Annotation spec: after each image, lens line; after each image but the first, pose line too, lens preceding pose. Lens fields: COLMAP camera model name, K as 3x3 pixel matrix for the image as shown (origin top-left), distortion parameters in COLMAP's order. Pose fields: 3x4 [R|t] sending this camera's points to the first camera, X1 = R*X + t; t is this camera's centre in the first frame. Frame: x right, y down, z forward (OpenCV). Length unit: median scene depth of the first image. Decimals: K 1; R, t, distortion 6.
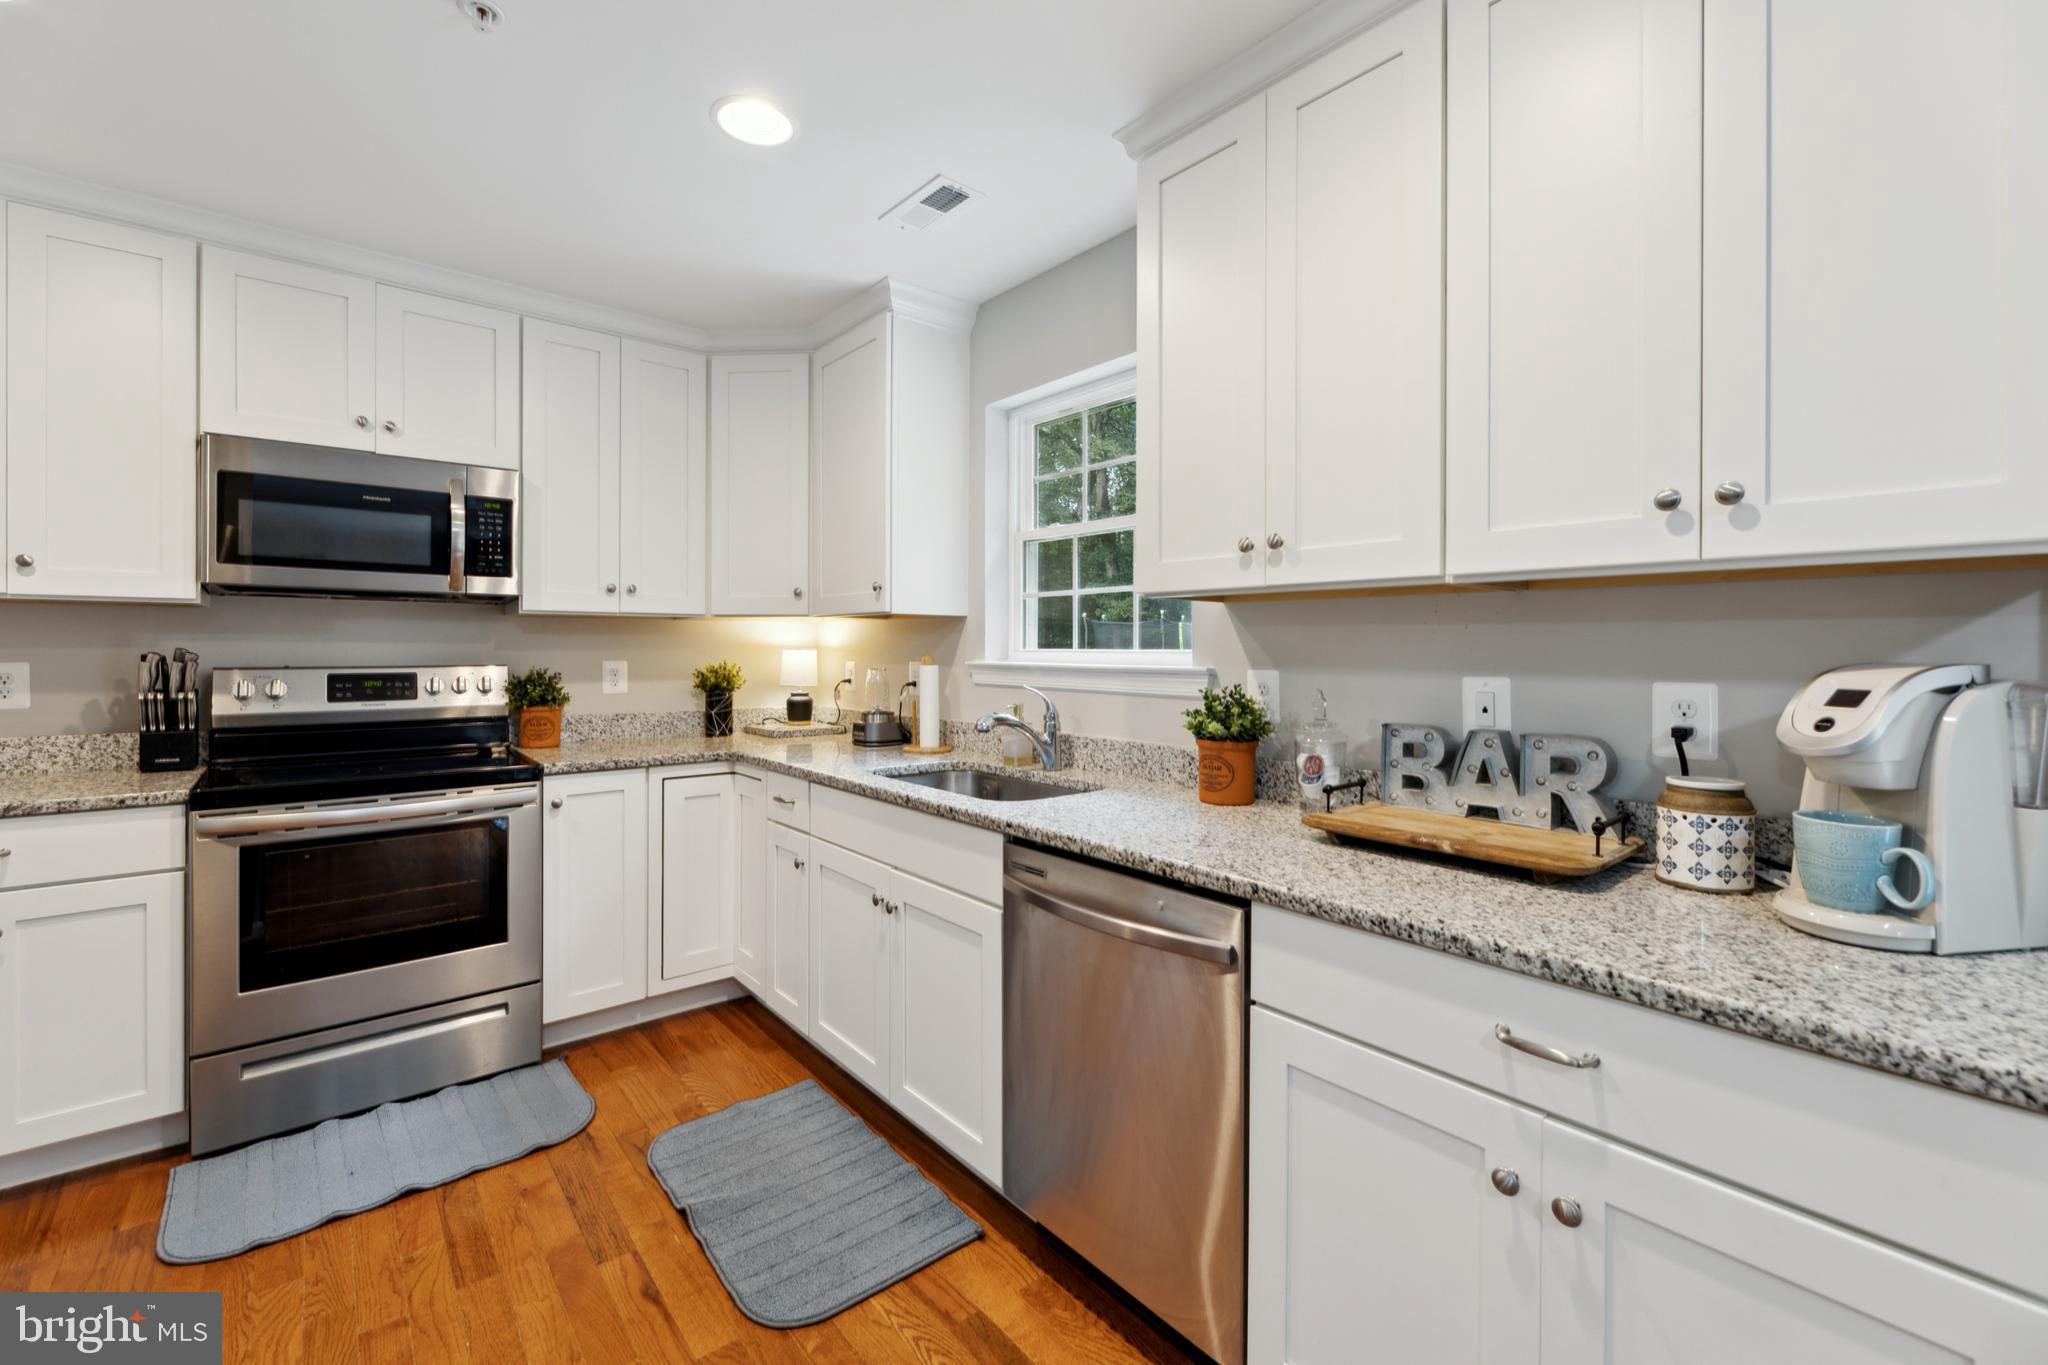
lens RADIAL K [[855.2, 0, 1024.9], [0, 855.2, 651.8], [0, 0, 1]] dist [-0.001406, -0.000029]
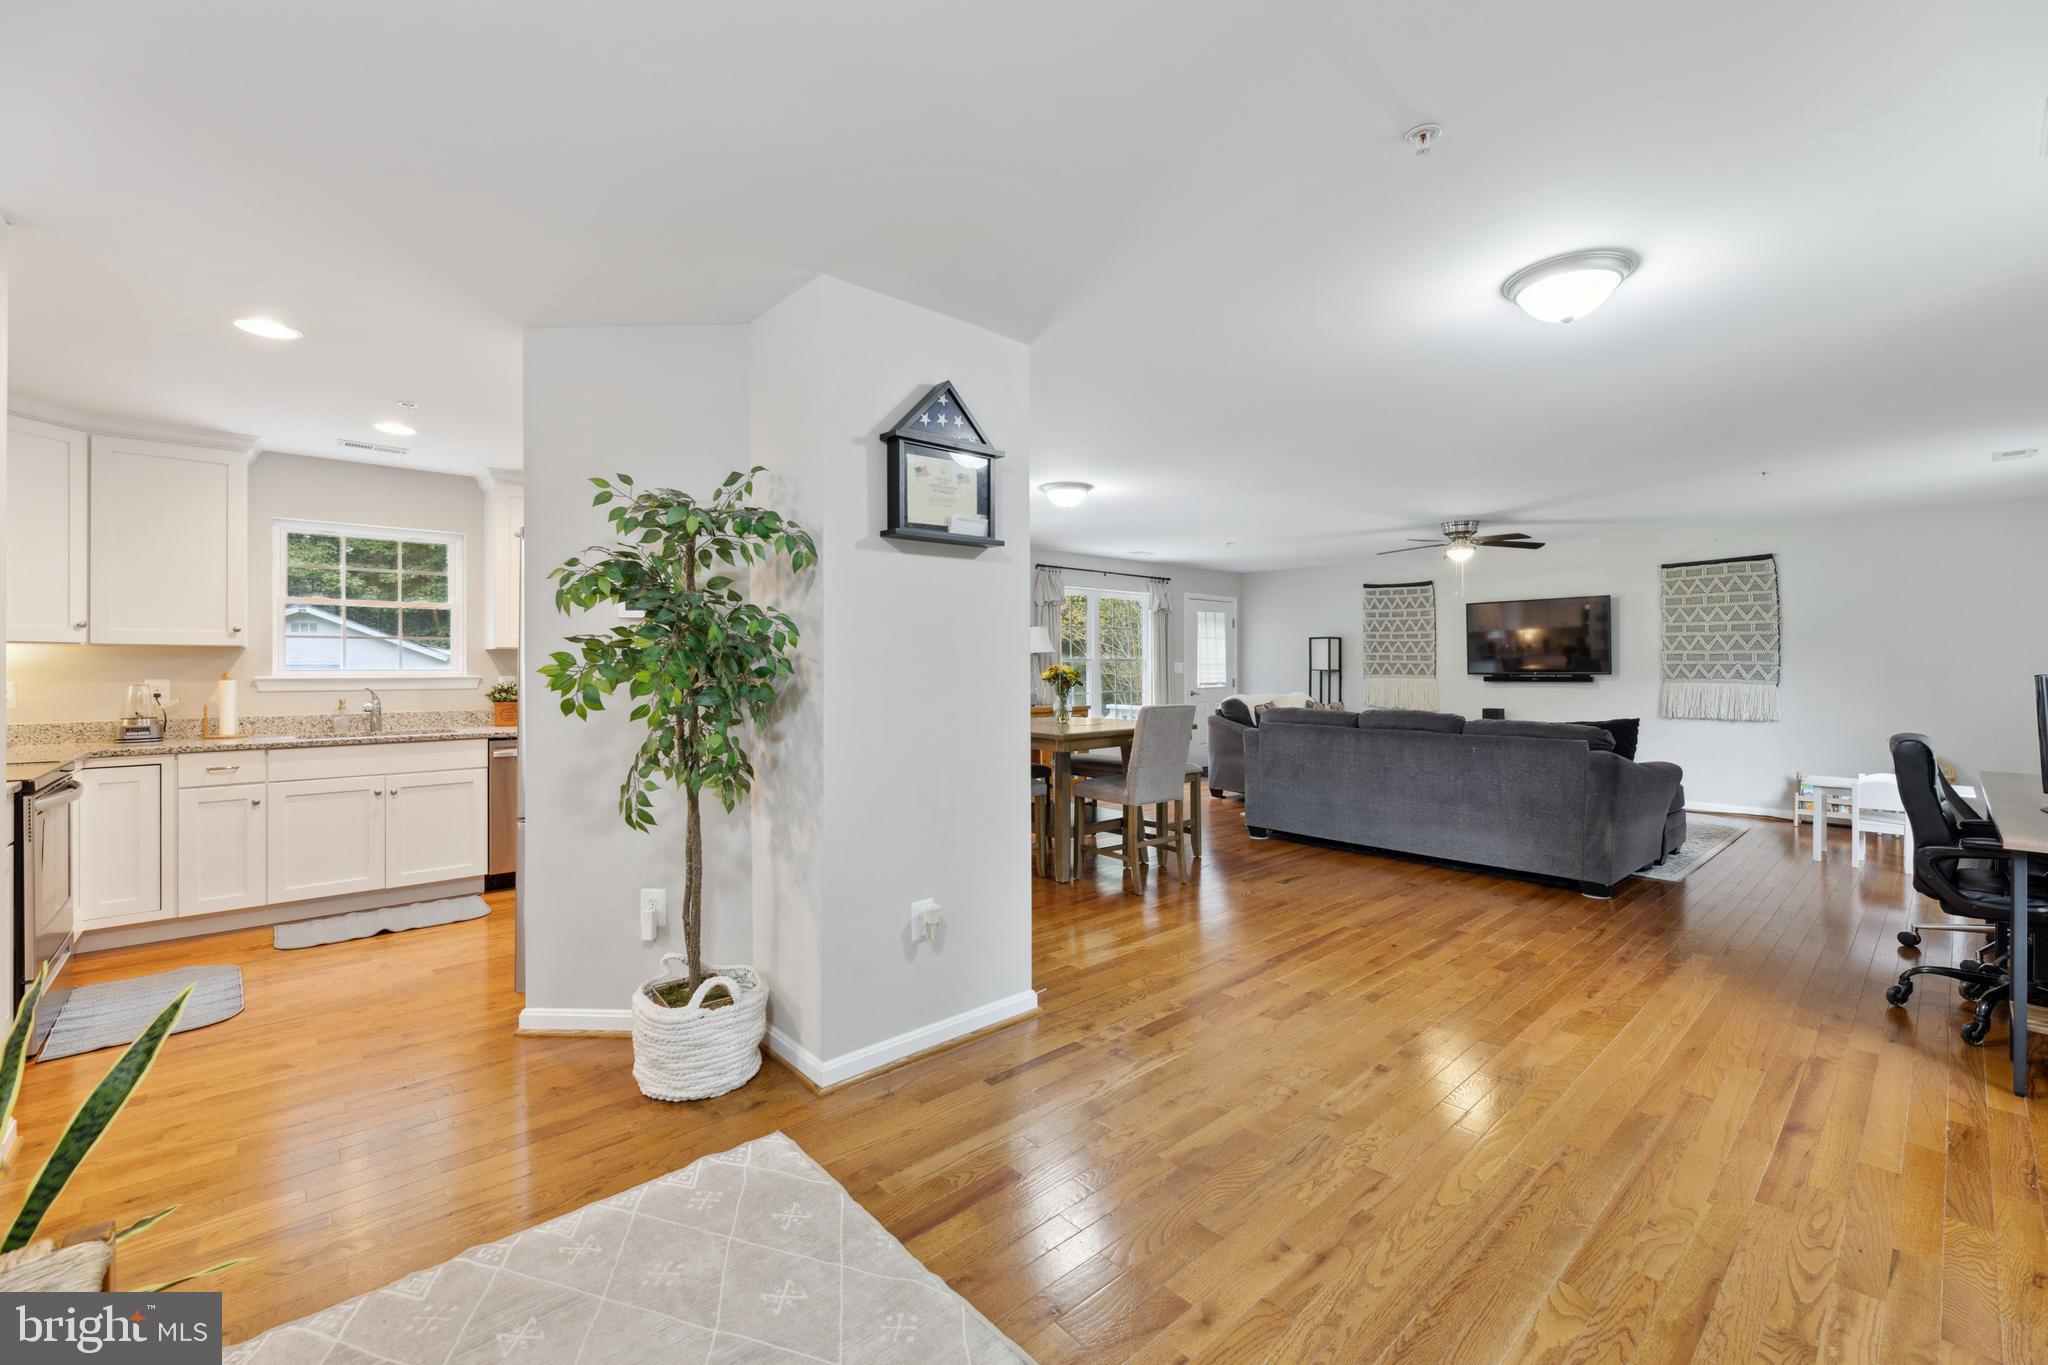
lens RADIAL K [[840.3, 0, 1033.0], [0, 840.3, 662.4], [0, 0, 1]] dist [-0.002664, -0.000002]
pose [[-0.037598, -0.000845, 0.999293, -1.817738], [0.005378, 0.999985, 0.001048, -0.011149], [-0.999278, 0.005414, -0.037593, -0.390831]]
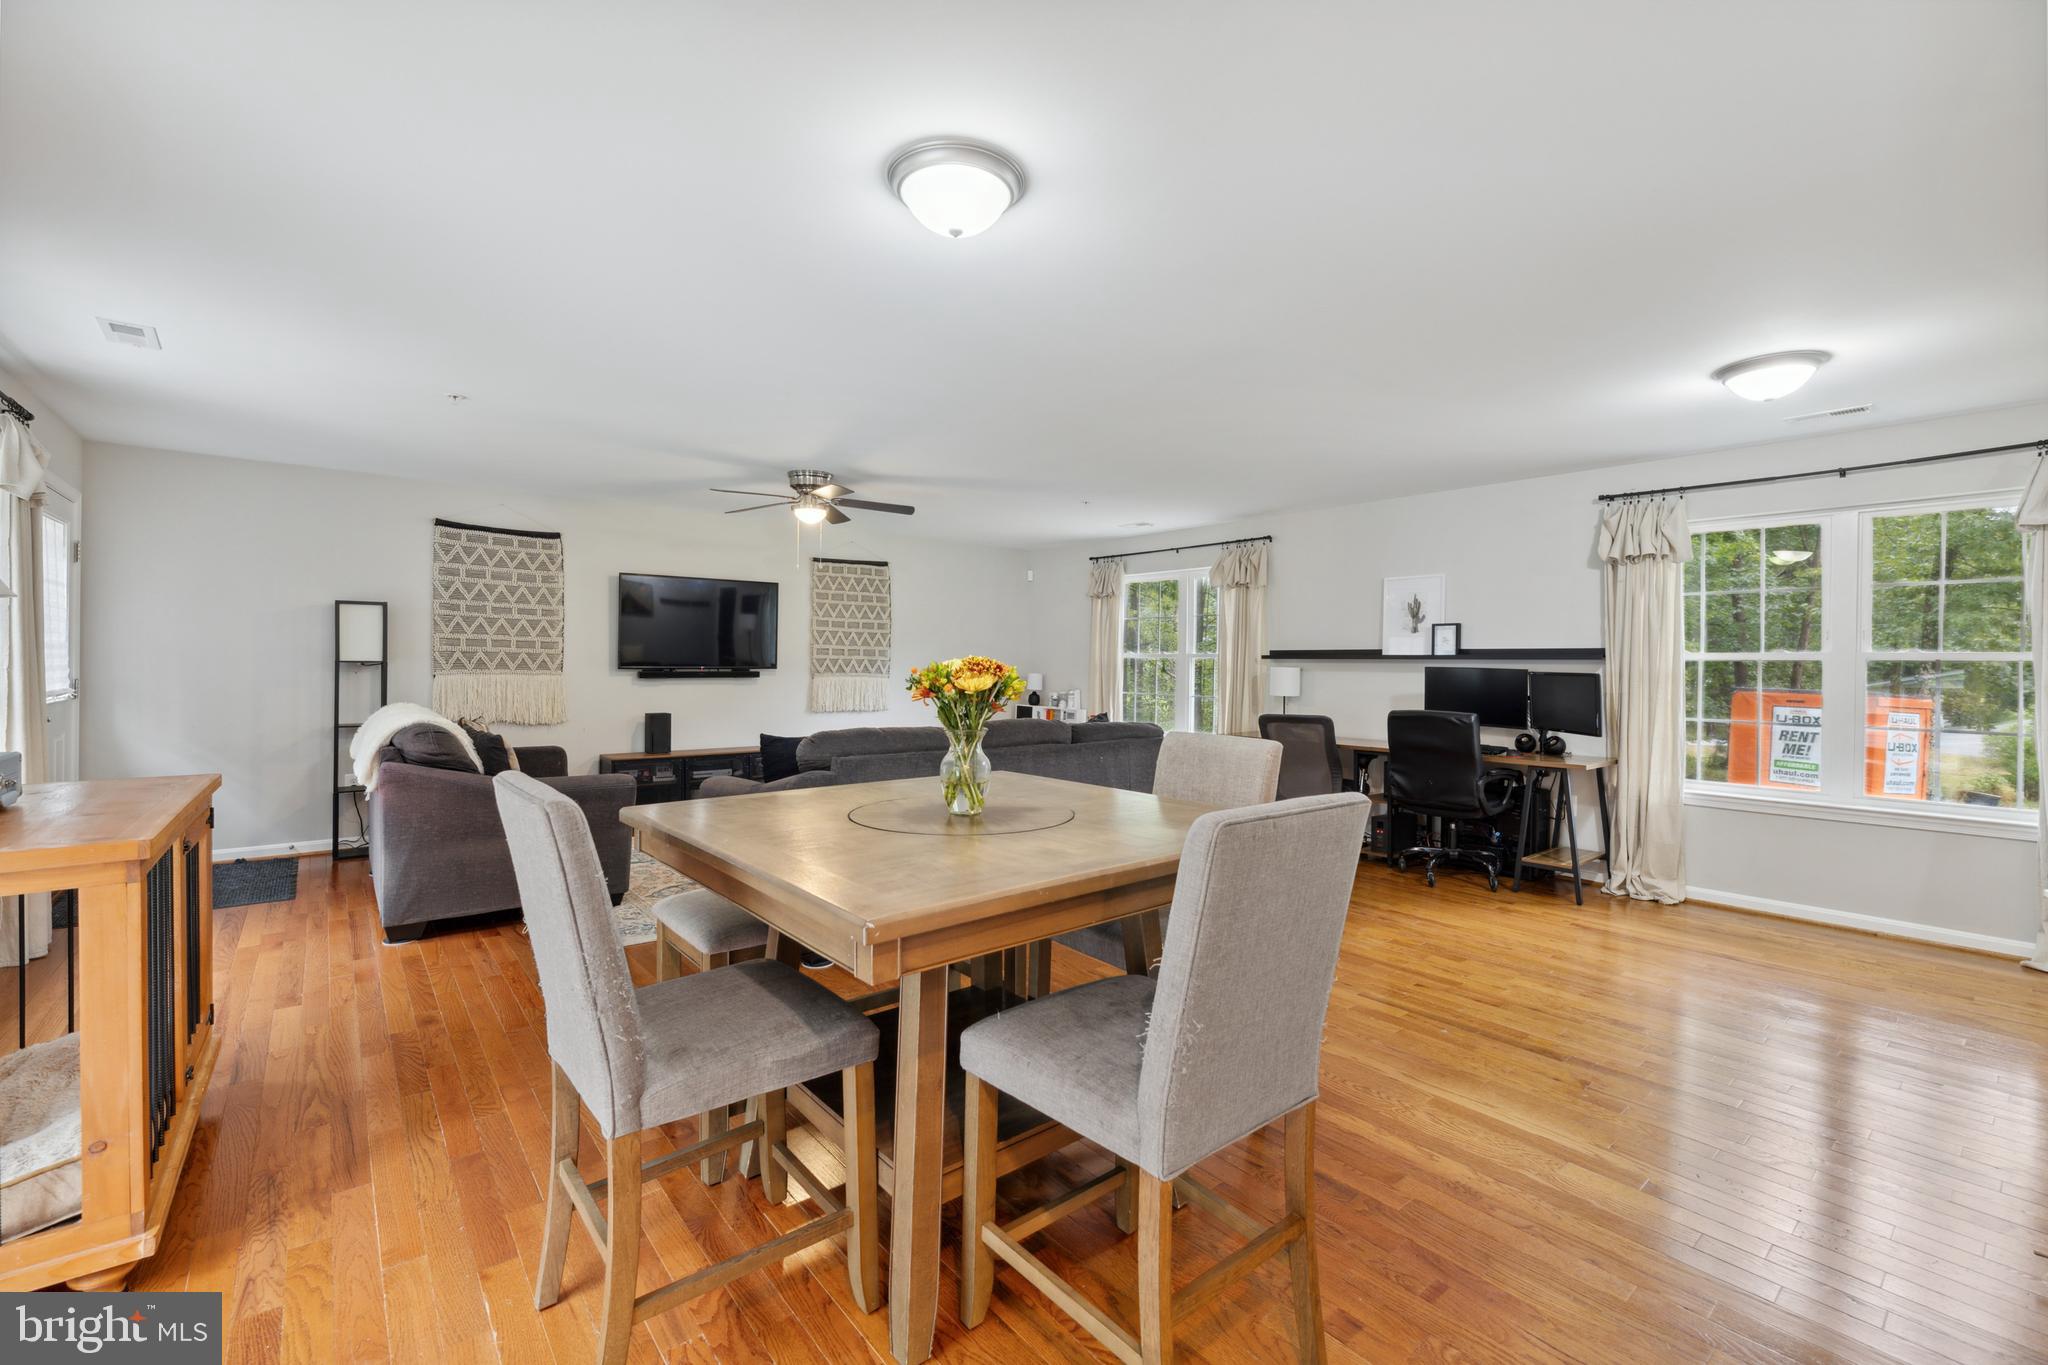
lens RADIAL K [[860.8, 0, 1018.2], [0, 860.8, 669.1], [0, 0, 1]] dist [-0.001321, -0.000103]
pose [[-0.999672, -0.016989, 0.019183, 0.149946], [-0.016770, 0.999793, 0.011507, 0.000068], [-0.019375, 0.011182, -0.999750, 0.225304]]
